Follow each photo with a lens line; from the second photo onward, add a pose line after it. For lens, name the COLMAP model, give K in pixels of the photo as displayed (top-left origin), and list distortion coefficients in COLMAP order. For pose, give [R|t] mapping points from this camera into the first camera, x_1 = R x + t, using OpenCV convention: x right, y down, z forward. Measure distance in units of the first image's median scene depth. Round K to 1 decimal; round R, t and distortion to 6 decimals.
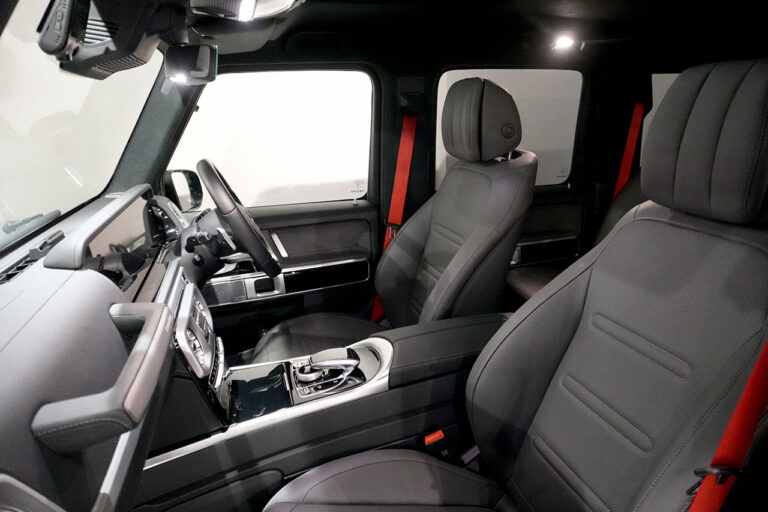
lens RADIAL K [[519.5, 0, 389.6], [0, 519.5, 253.6], [0, 0, 1]] dist [-0.039568, 0.023561]
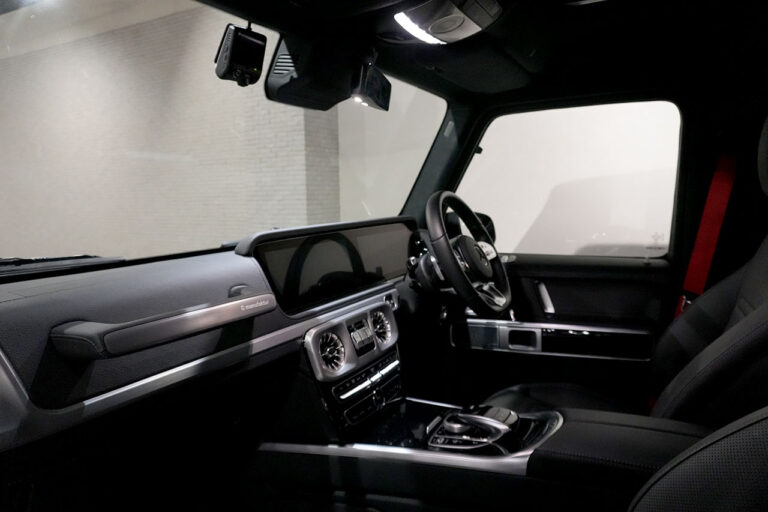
lens RADIAL K [[519.5, 0, 383.7], [0, 519.5, 255.3], [0, 0, 1]] dist [-0.039568, 0.023561]
pose [[0.702549, 0.090809, -0.705818, 0.305689], [-0.187841, 0.980313, -0.060846, 0.026681], [0.686397, 0.175329, 0.705775, 0.228221]]
